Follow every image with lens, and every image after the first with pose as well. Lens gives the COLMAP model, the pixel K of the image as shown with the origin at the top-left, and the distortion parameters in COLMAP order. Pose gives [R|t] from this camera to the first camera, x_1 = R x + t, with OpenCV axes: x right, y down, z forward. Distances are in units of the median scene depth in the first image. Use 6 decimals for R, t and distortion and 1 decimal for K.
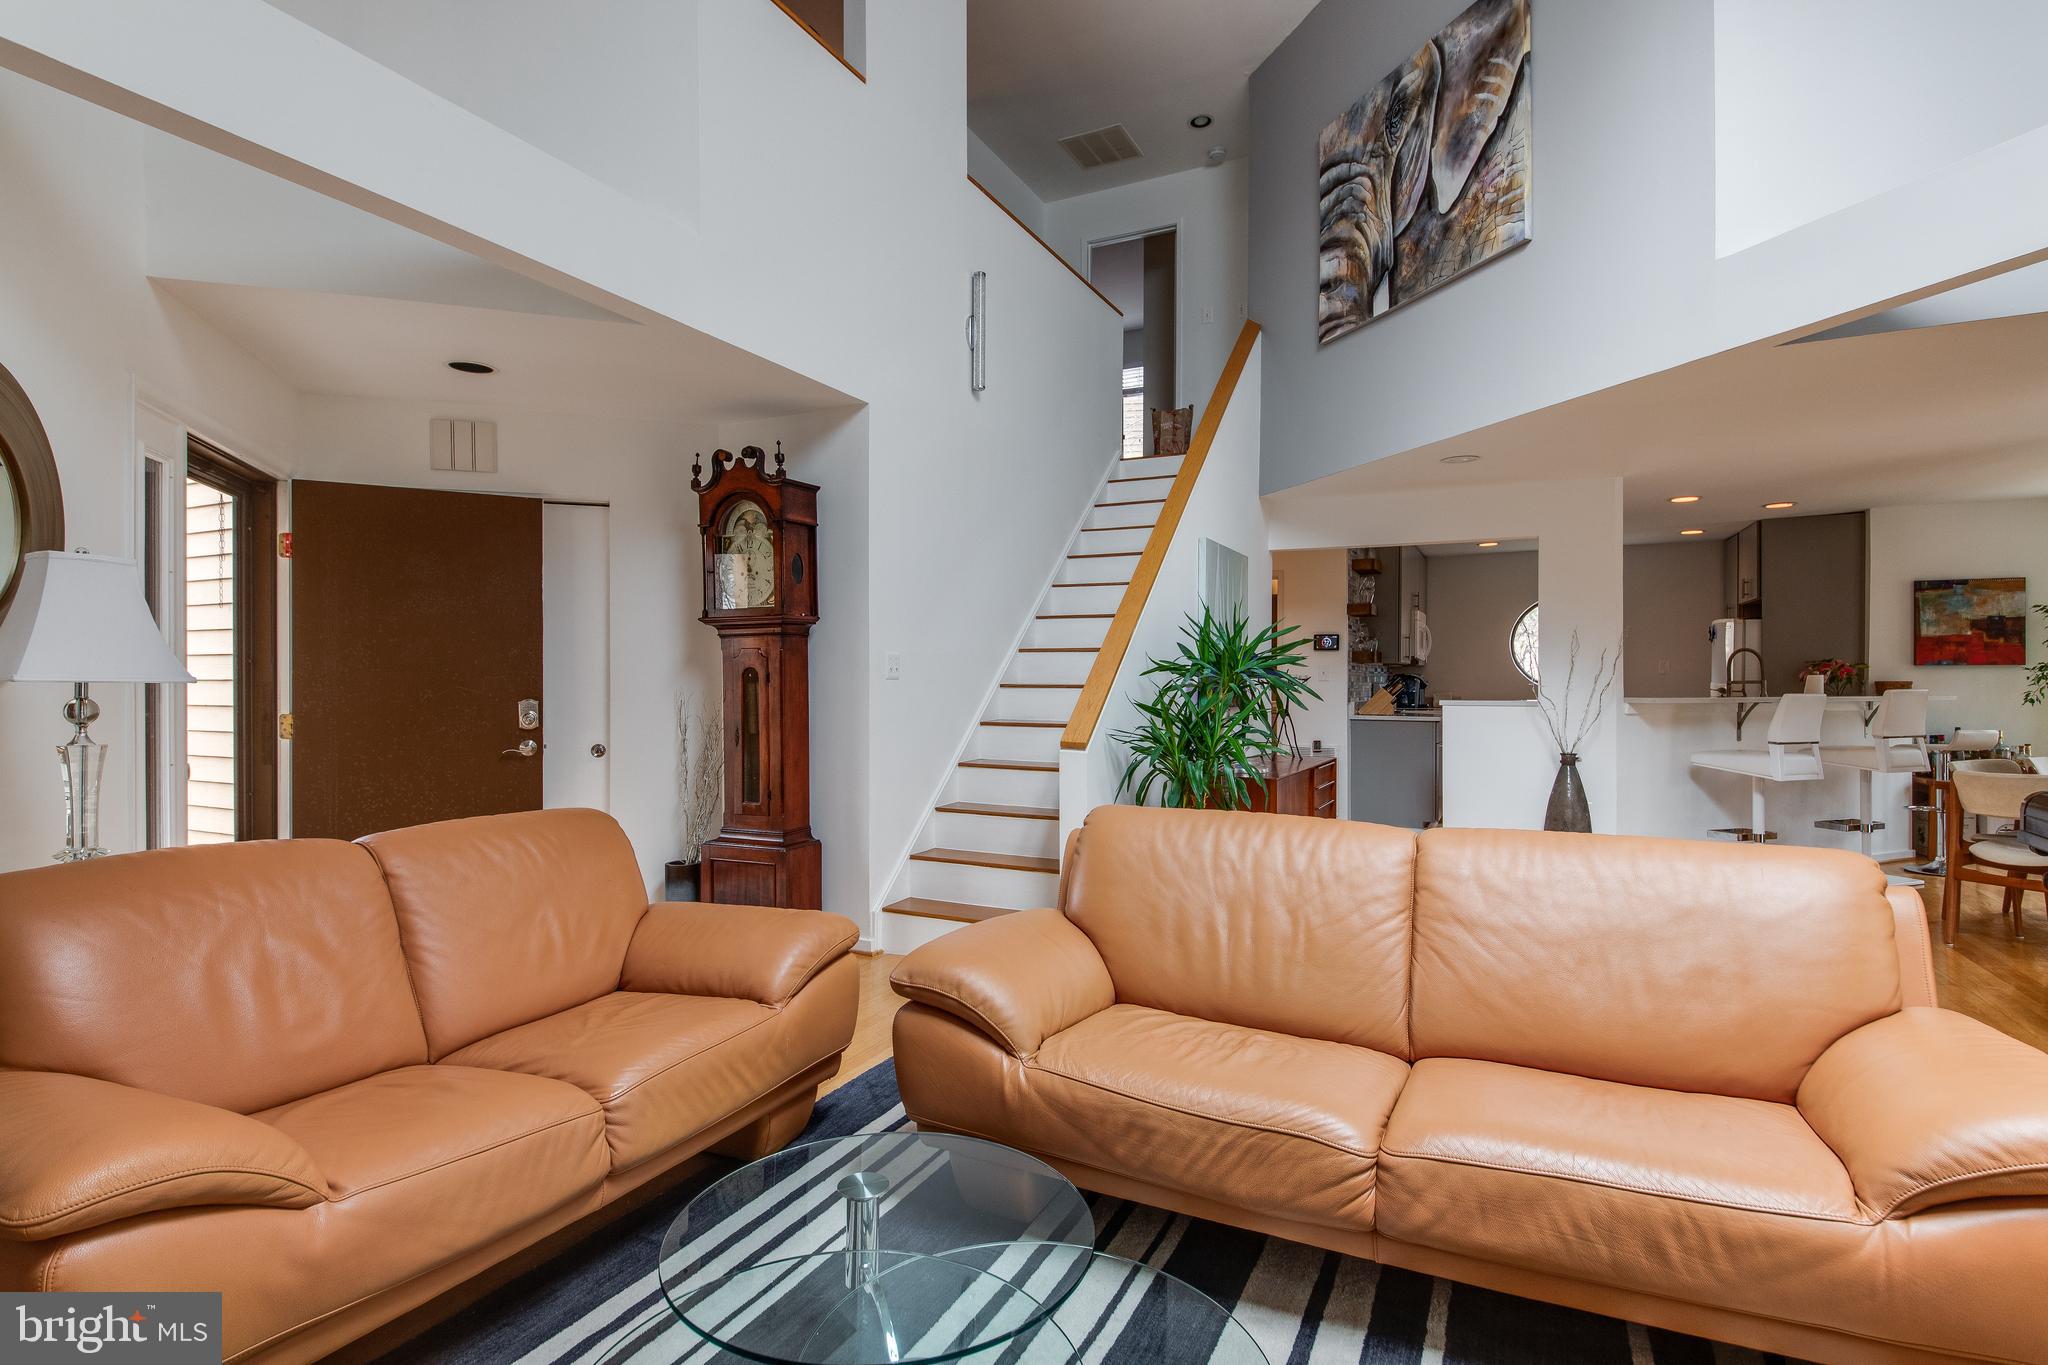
lens RADIAL K [[1011.7, 0, 1024.0], [0, 1011.7, 682.5], [0, 0, 1]] dist [0.052181, -0.031747]
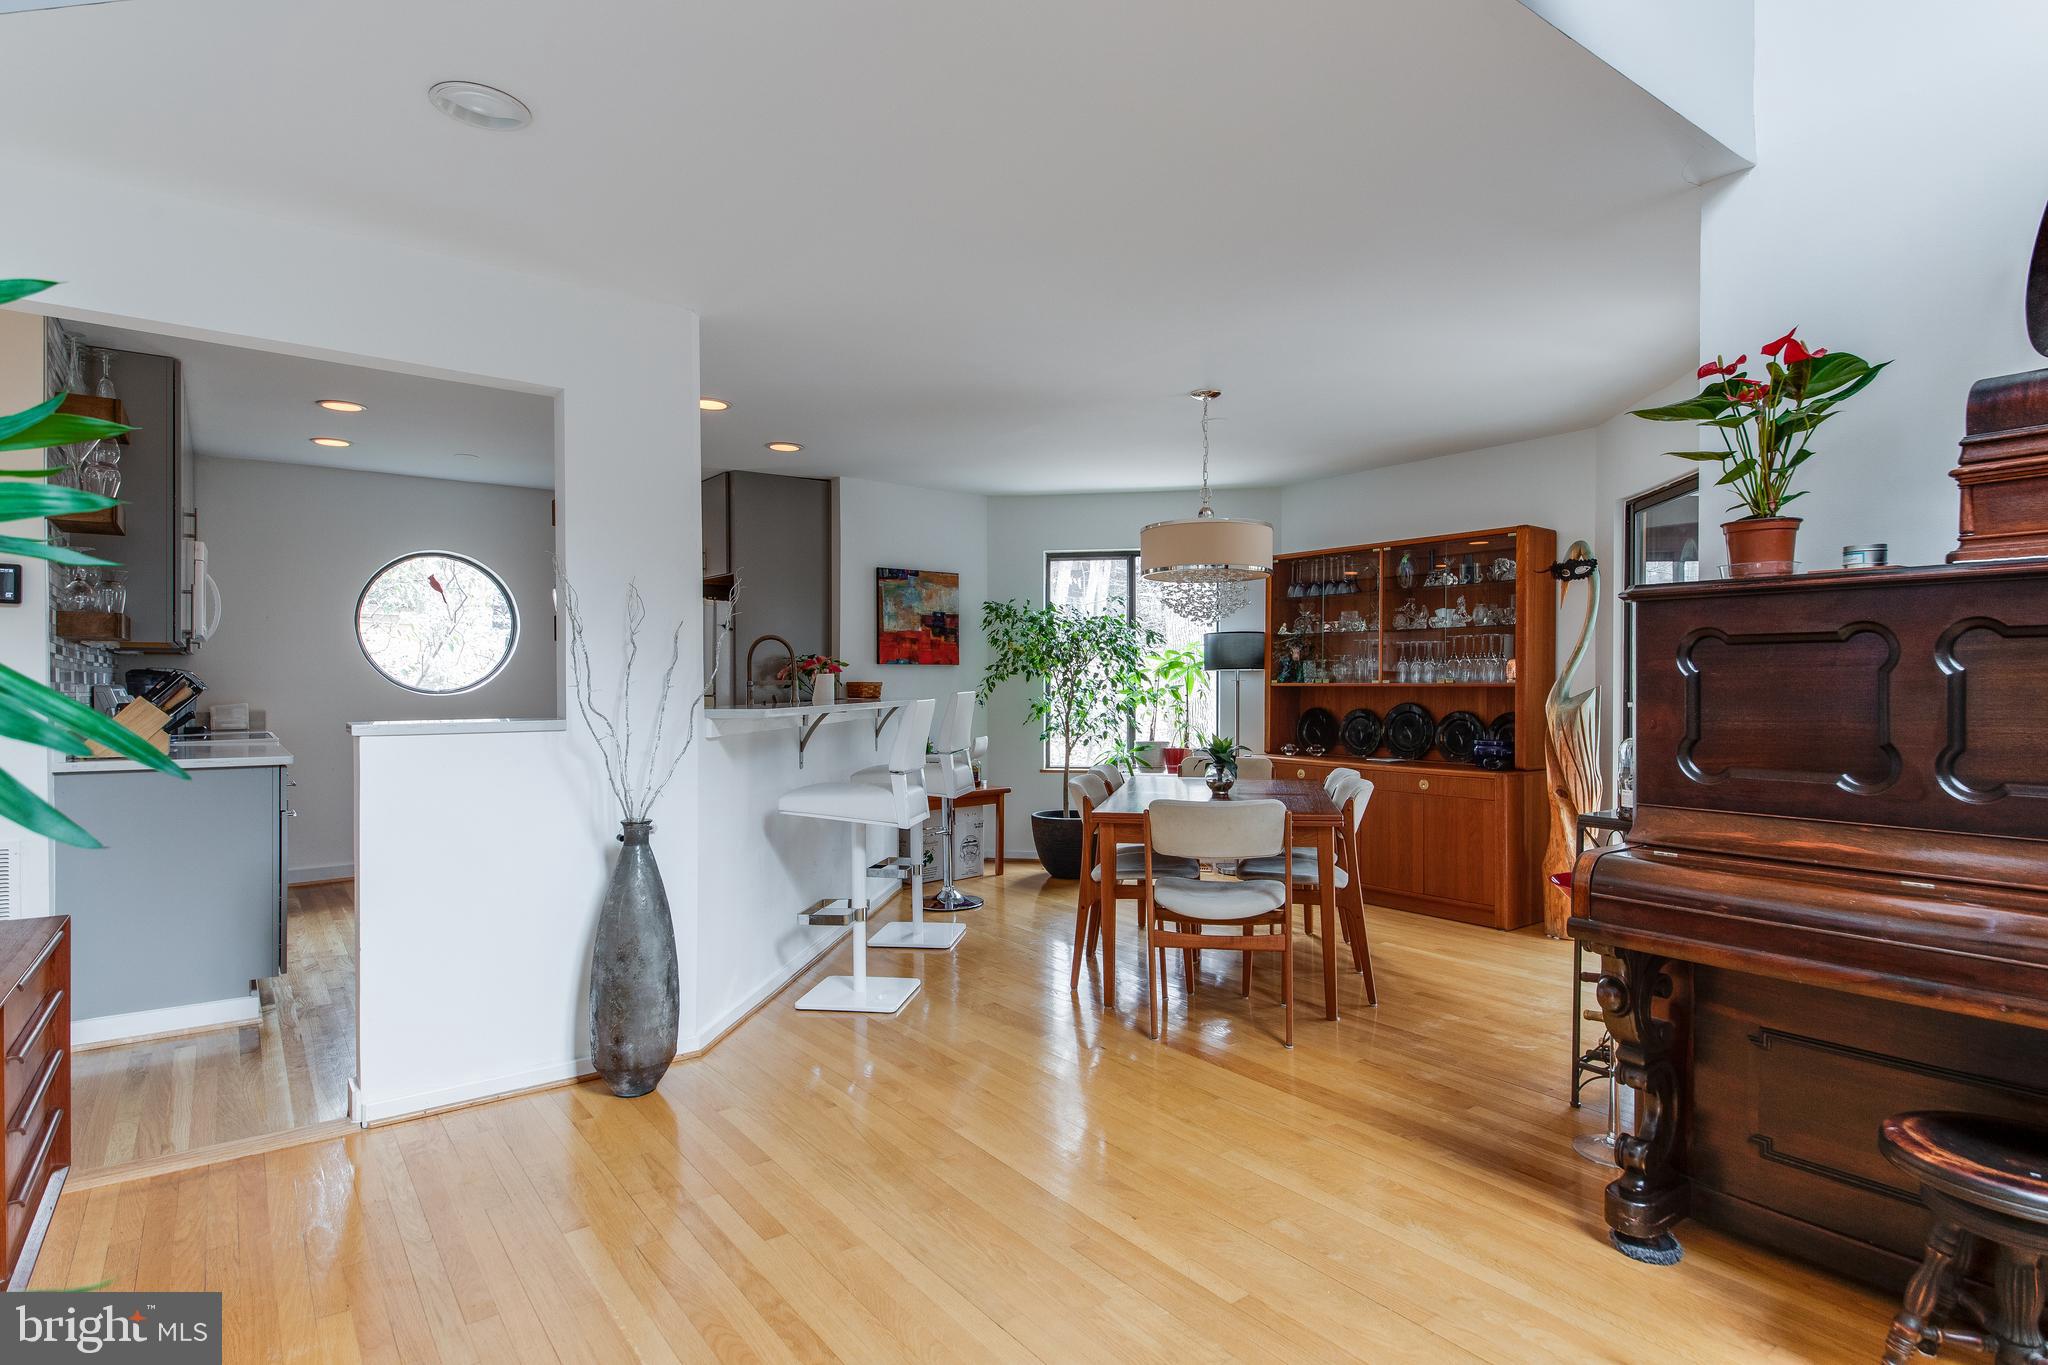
lens RADIAL K [[1072.1, 0, 1024.0], [0, 1072.1, 682.5], [0, 0, 1]] dist [0.052324, -0.036019]
pose [[0.461090, 0.001005, 0.887353, 0.116122], [0.001839, 0.999996, -0.002088, 0.001073], [-0.887351, 0.002595, 0.461087, 0.477705]]
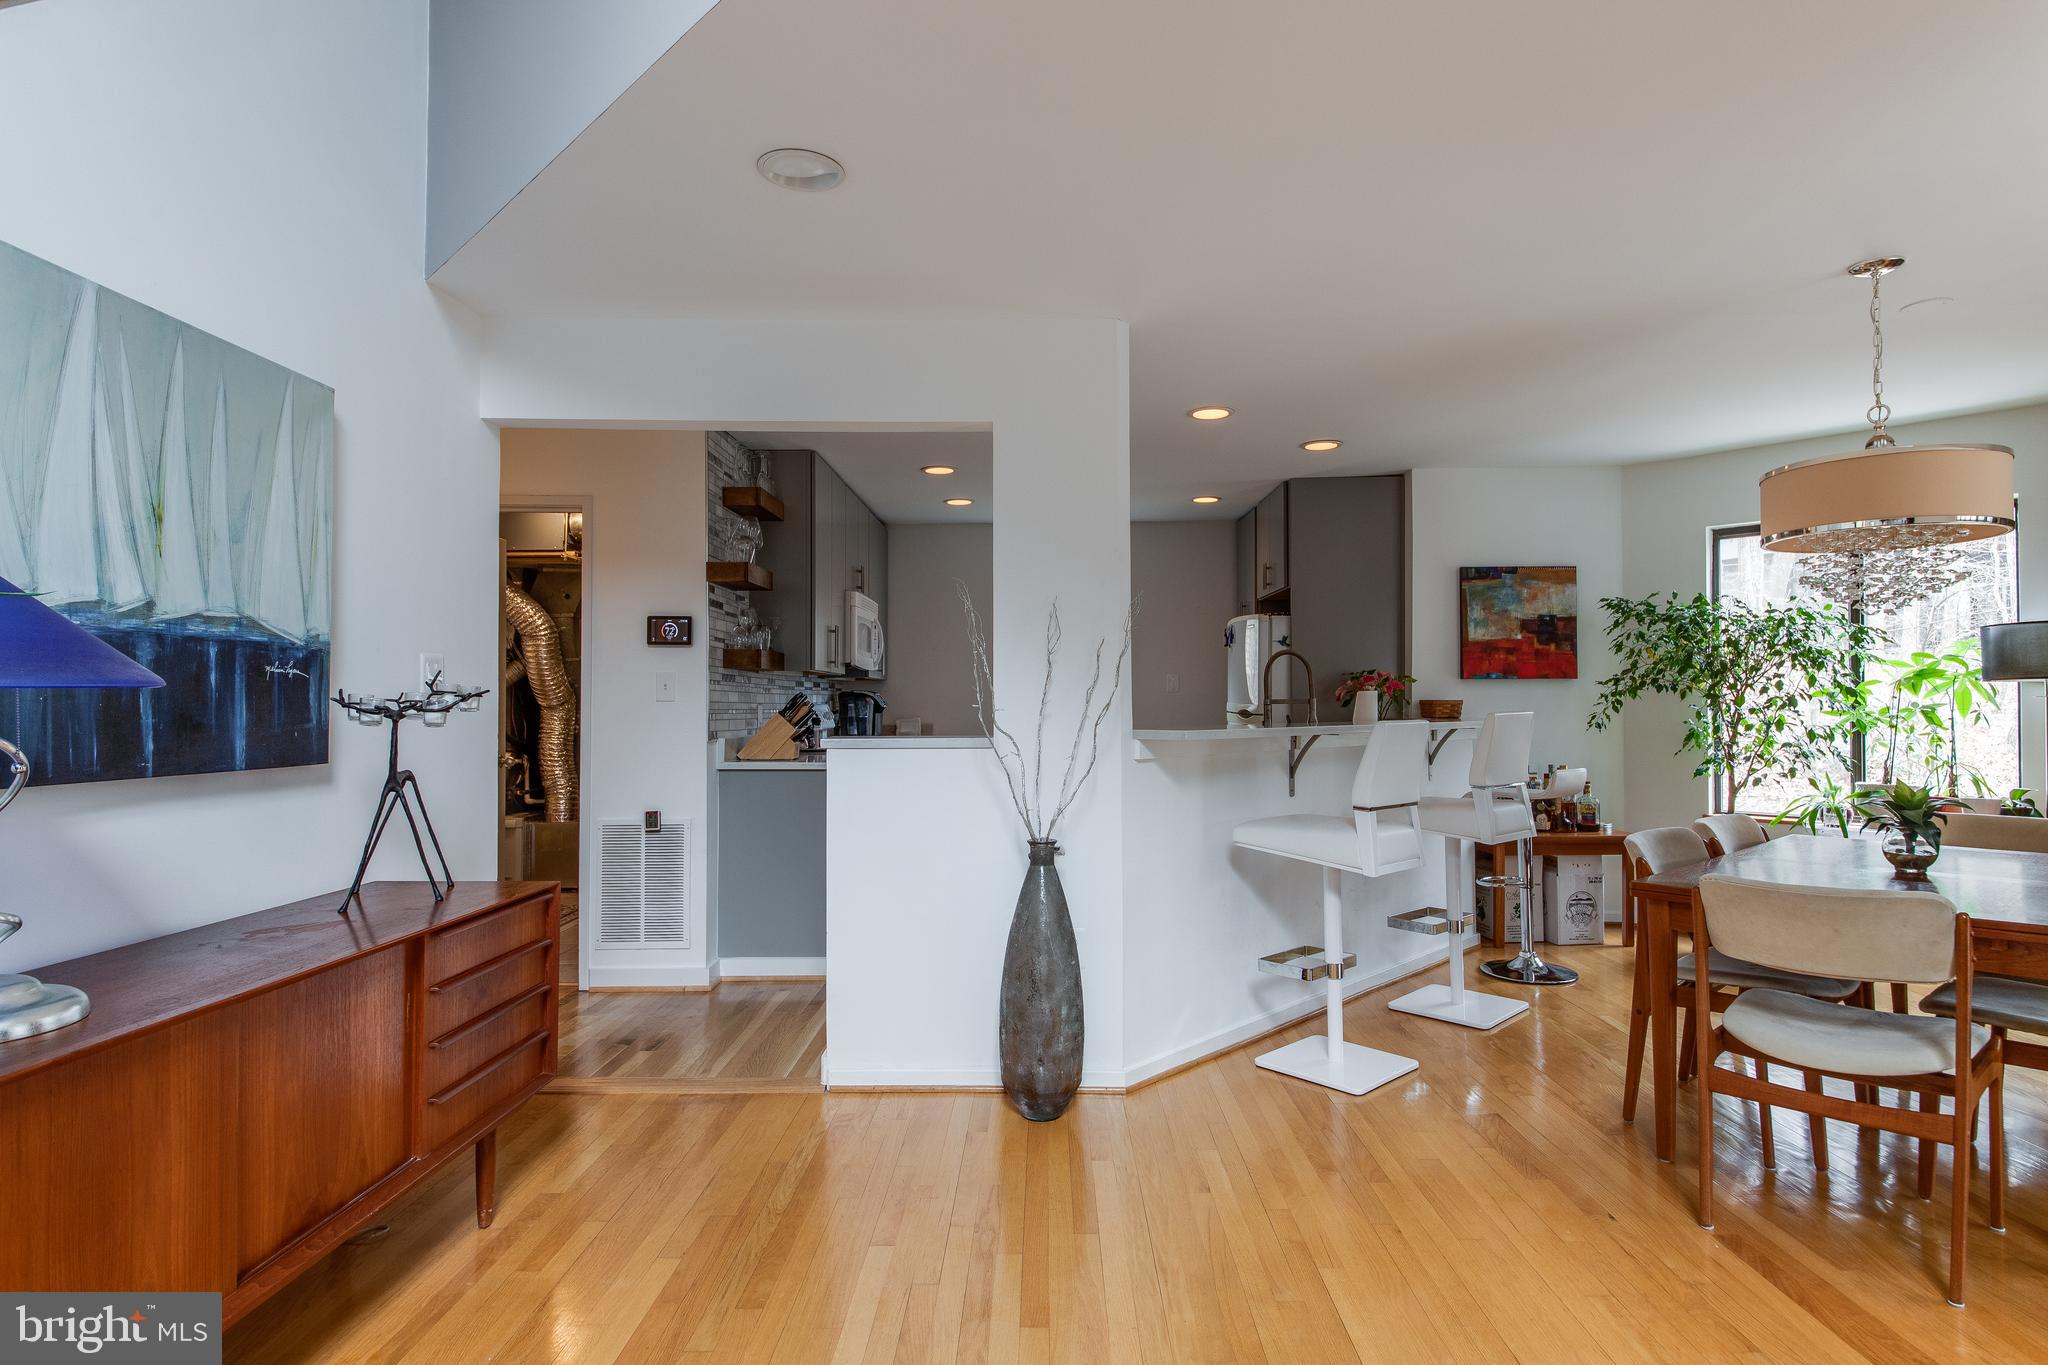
lens RADIAL K [[1053.1, 0, 1008.2], [0, 1053.1, 686.4], [0, 0, 1]] dist [0.050470, -0.035842]
pose [[0.913364, 0.004347, 0.407120, 0.249265], [0.002791, 0.999853, -0.016938, 0.000760], [-0.407134, 0.016607, 0.913218, 0.433925]]
